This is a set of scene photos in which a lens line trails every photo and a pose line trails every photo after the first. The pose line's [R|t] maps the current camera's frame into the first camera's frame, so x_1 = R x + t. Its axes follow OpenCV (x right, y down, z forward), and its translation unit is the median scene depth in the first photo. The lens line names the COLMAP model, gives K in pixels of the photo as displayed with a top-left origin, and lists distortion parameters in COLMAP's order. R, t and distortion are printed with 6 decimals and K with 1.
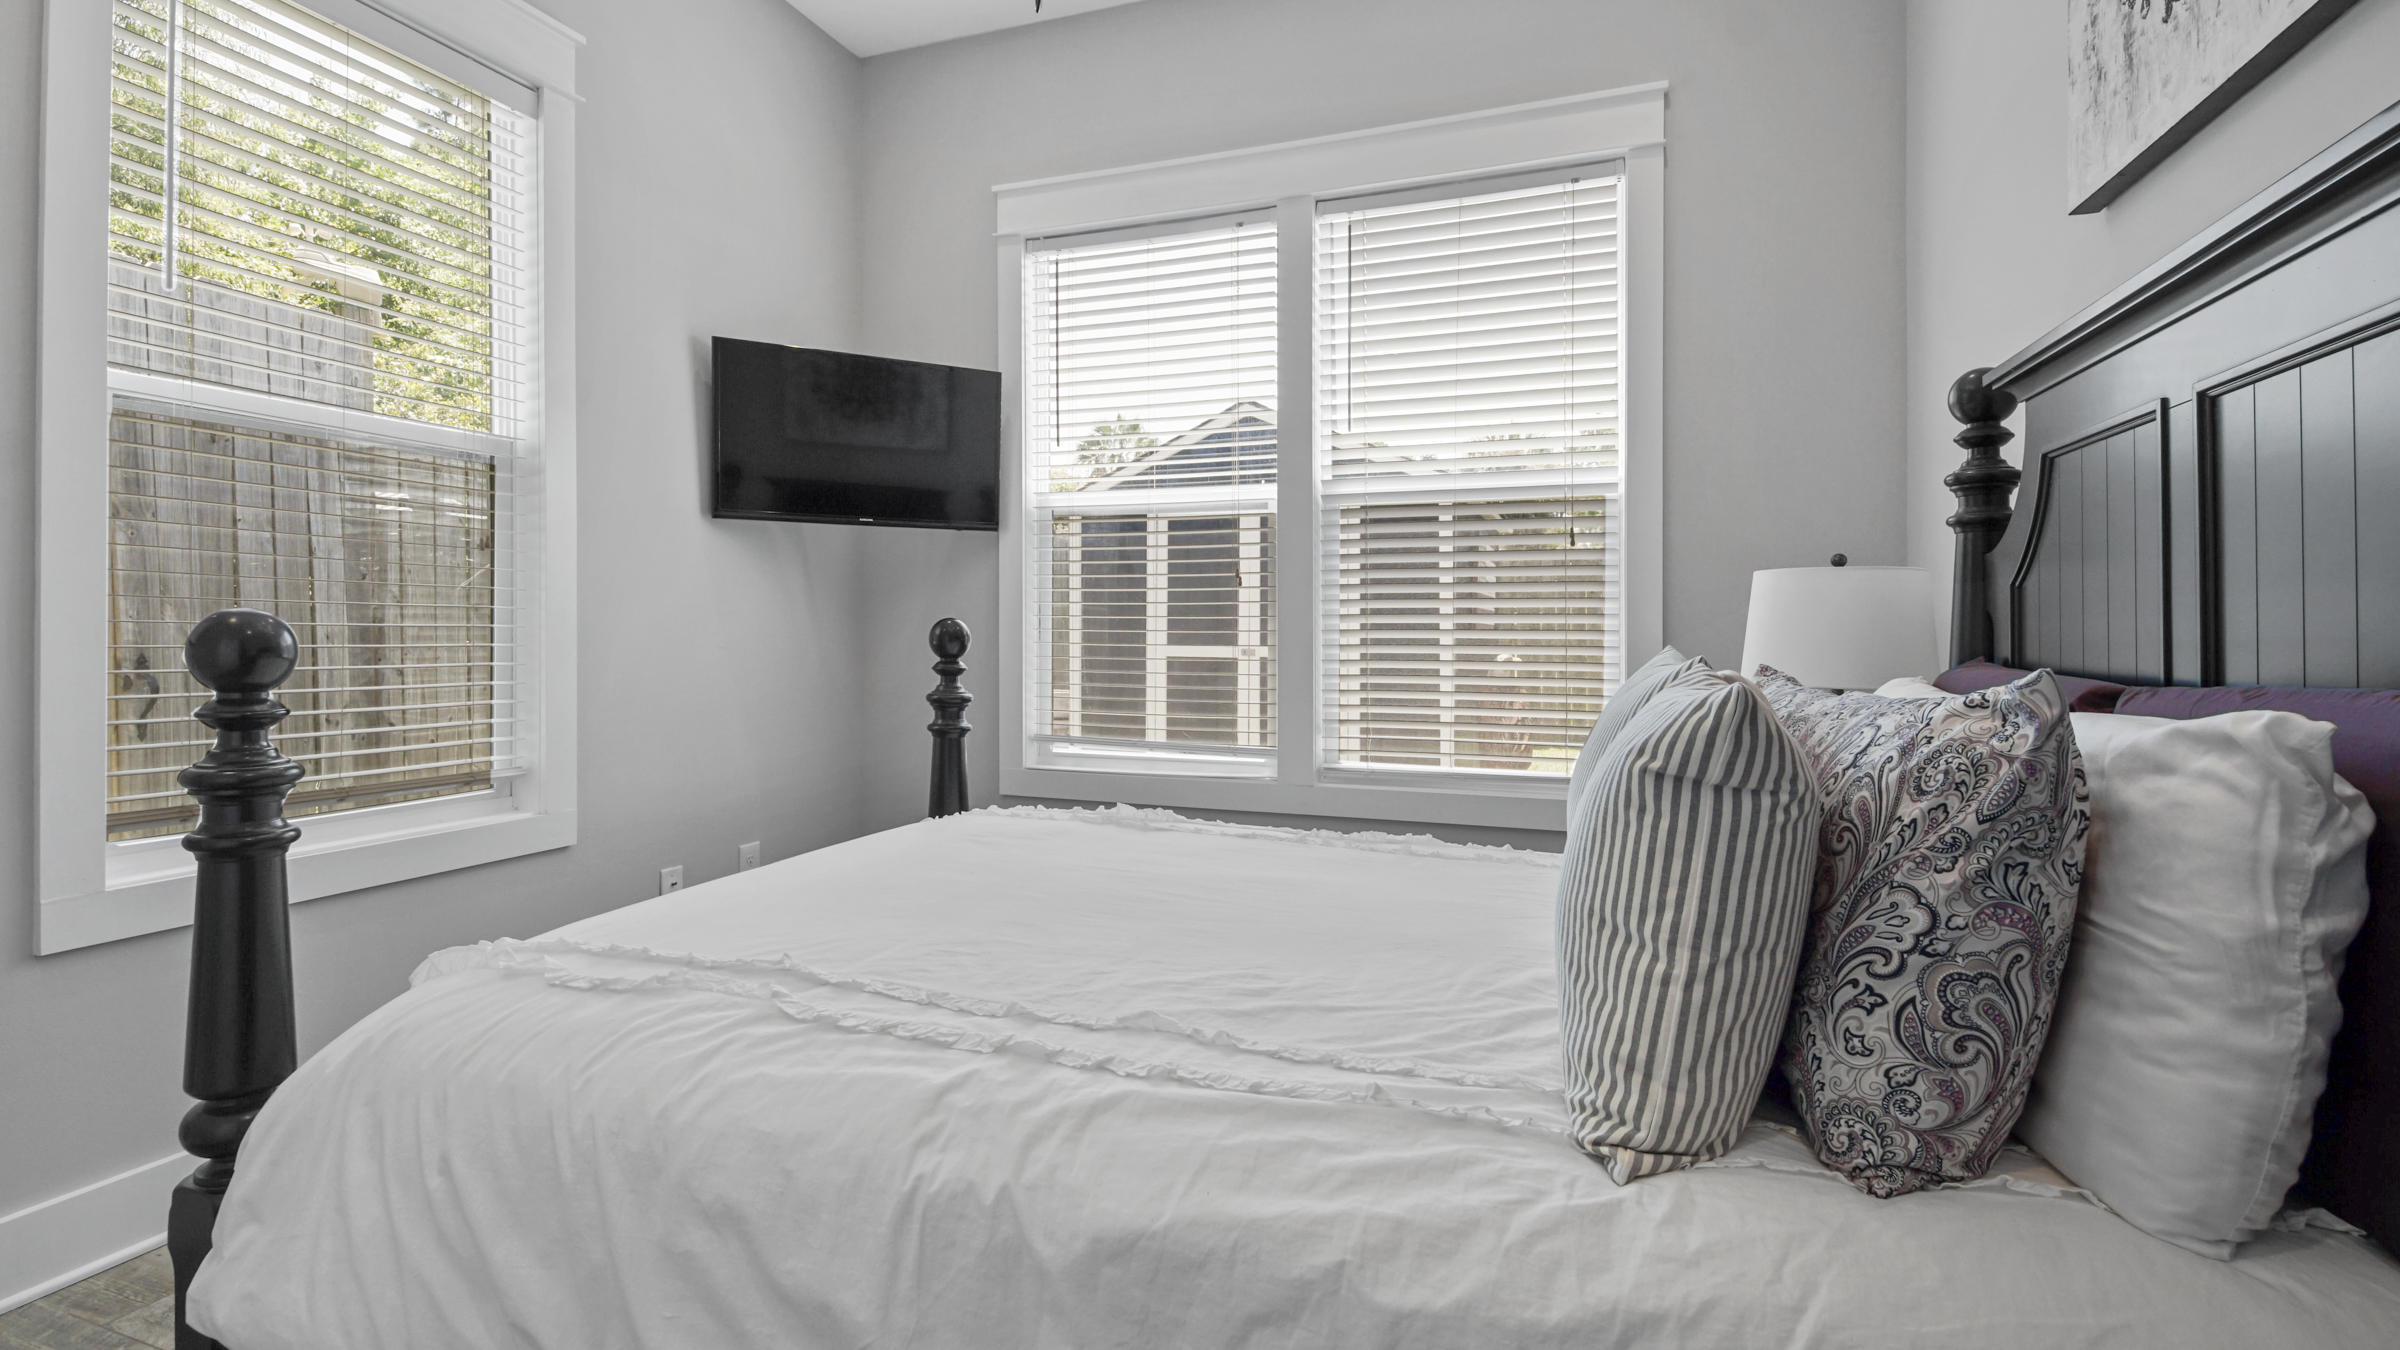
lens RADIAL K [[1105.4, 0, 1163.4], [0, 1105.4, 638.9], [0, 0, 1]] dist [0.018072, -0.004058]
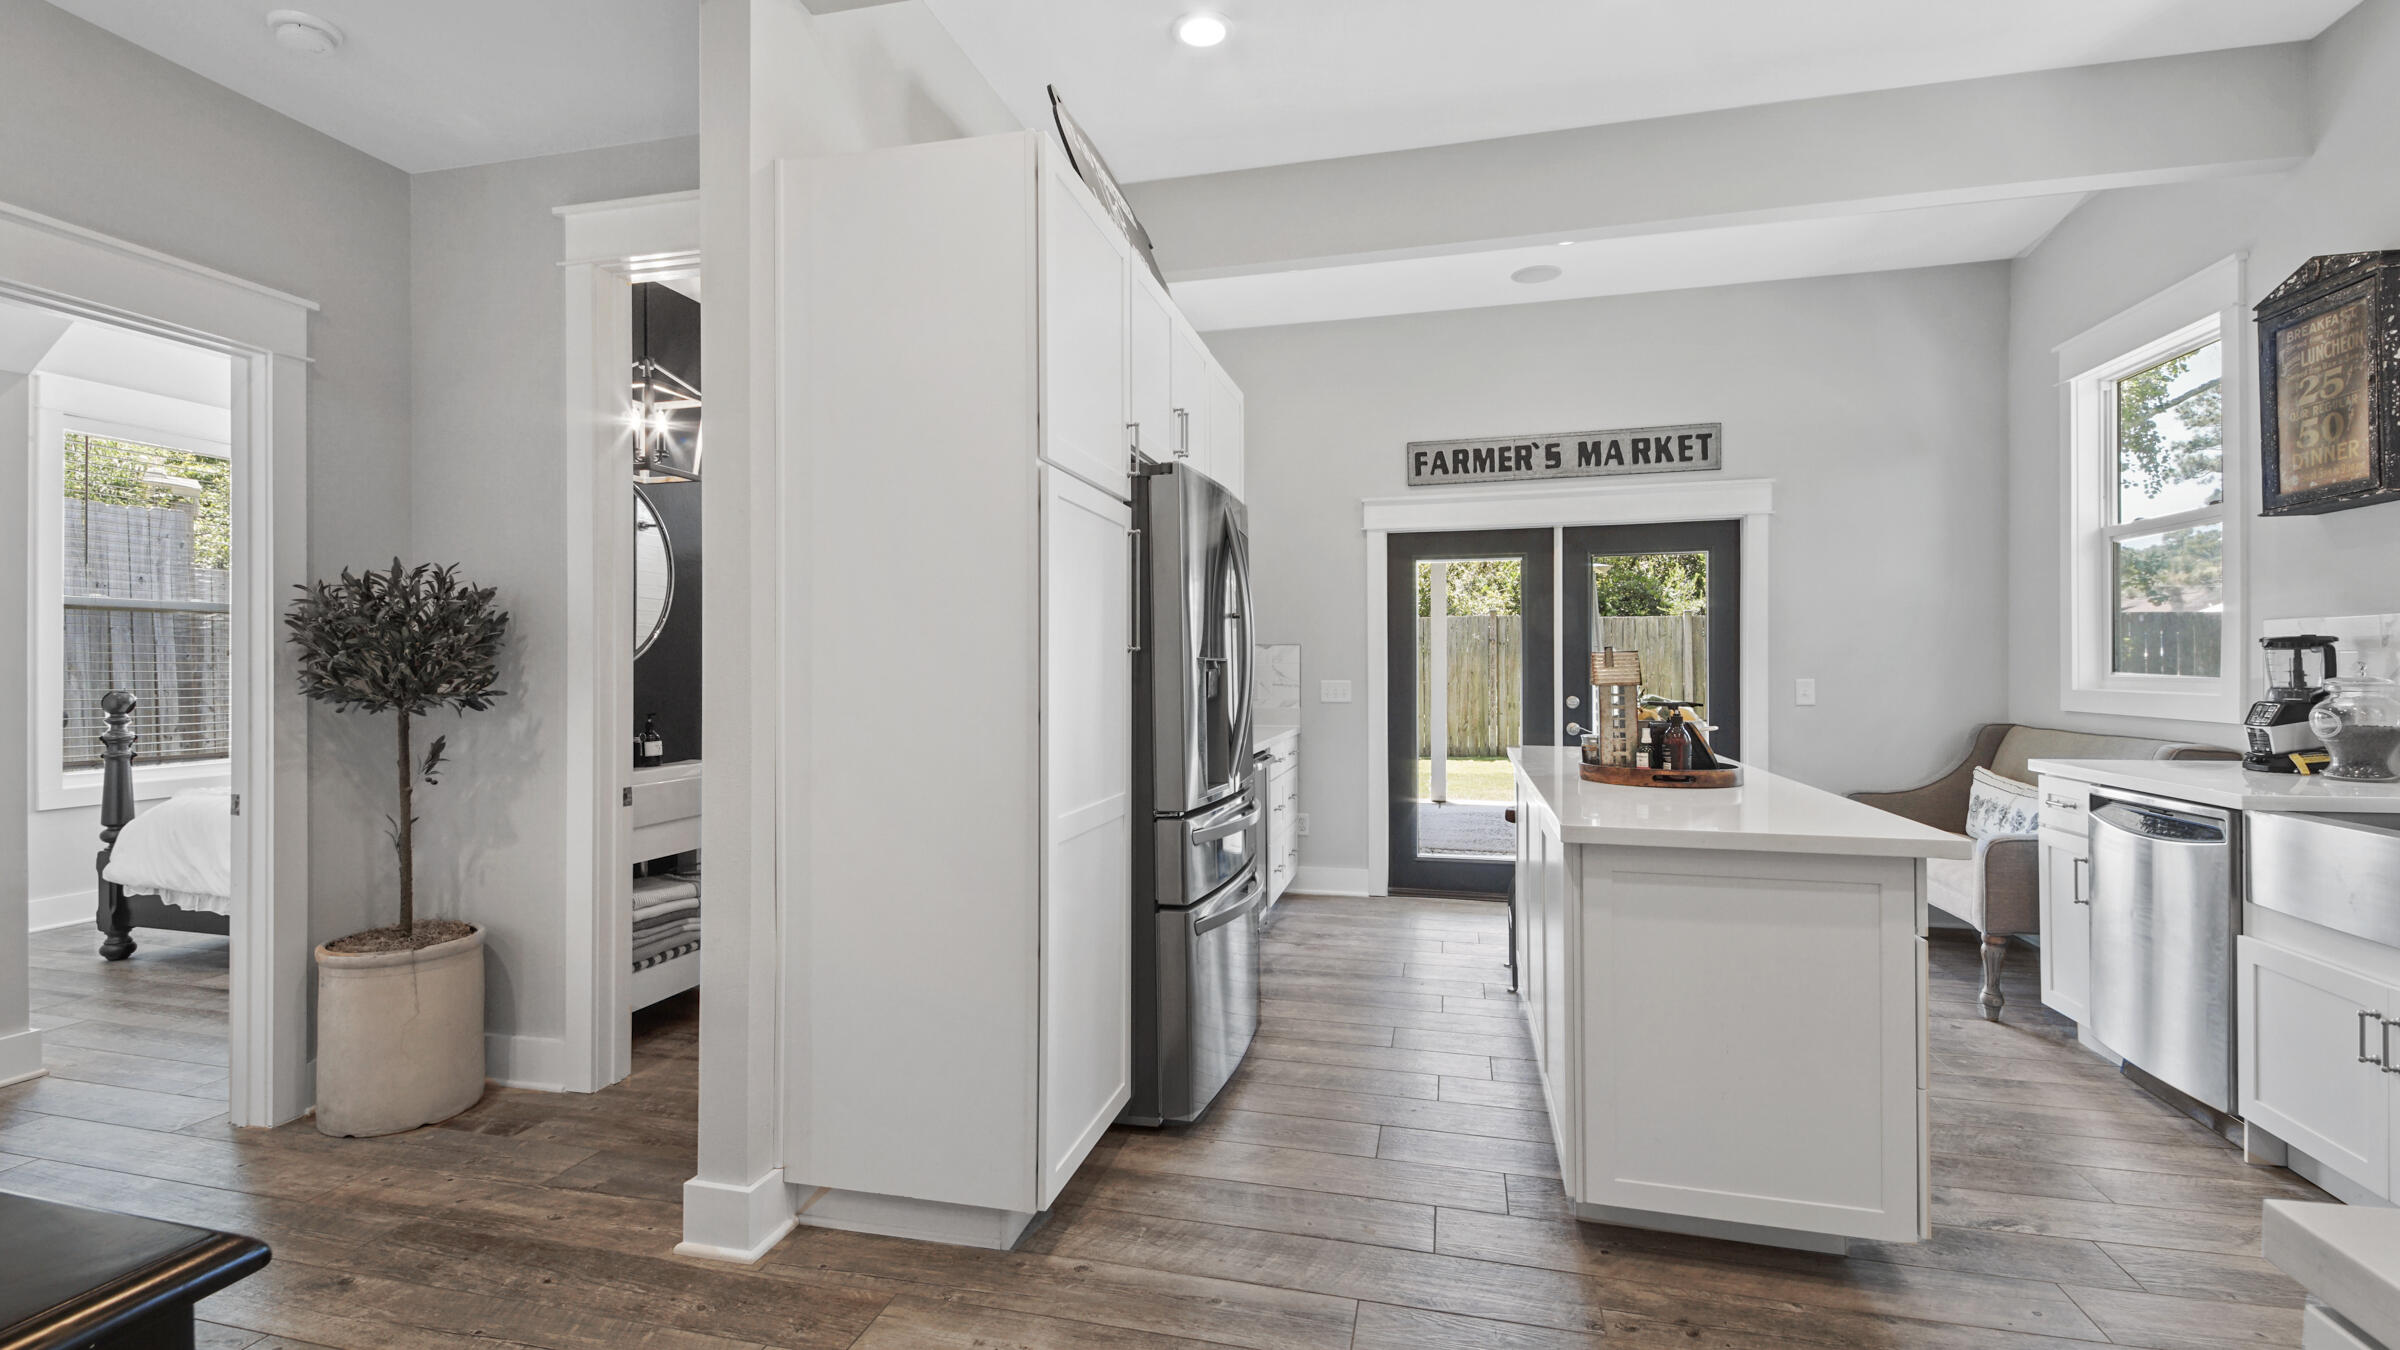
lens RADIAL K [[1061.7, 0, 1191.1], [0, 1061.7, 670.3], [0, 0, 1]] dist [0.029562, -0.017431]
pose [[0.995047, -0.005238, 0.099267, 1.247316], [0.005655, 0.999976, -0.003923, -0.032691], [-0.099244, 0.004465, 0.995053, -1.529228]]
